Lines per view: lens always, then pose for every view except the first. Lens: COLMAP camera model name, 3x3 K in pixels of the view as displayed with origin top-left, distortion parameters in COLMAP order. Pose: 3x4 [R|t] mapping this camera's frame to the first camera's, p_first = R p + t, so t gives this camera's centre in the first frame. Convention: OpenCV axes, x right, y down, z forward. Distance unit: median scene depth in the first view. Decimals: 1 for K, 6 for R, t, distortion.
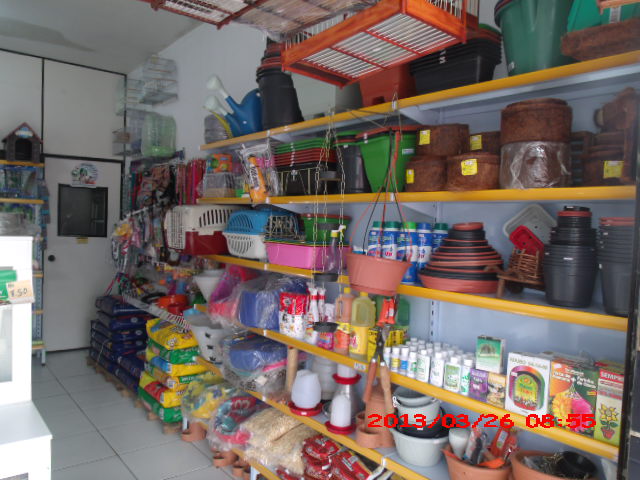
lens RADIAL K [[509.6, 0, 321.7], [0, 509.6, 242.4], [0, 0, 1]] dist [-0.042782, 0.022962]
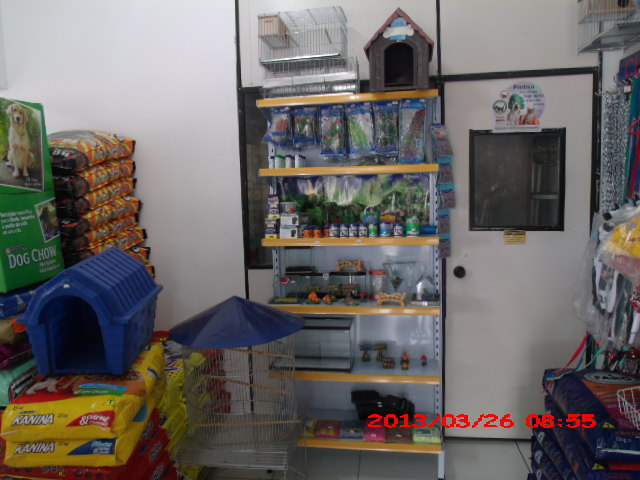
lens RADIAL K [[509.6, 0, 321.5], [0, 509.6, 240.3], [0, 0, 1]] dist [-0.042782, 0.022962]
pose [[0.692043, 0.023403, -0.721477, -0.249427], [0.026609, 0.997968, 0.057896, -0.037809], [0.721365, -0.059265, 0.690014, 0.525596]]
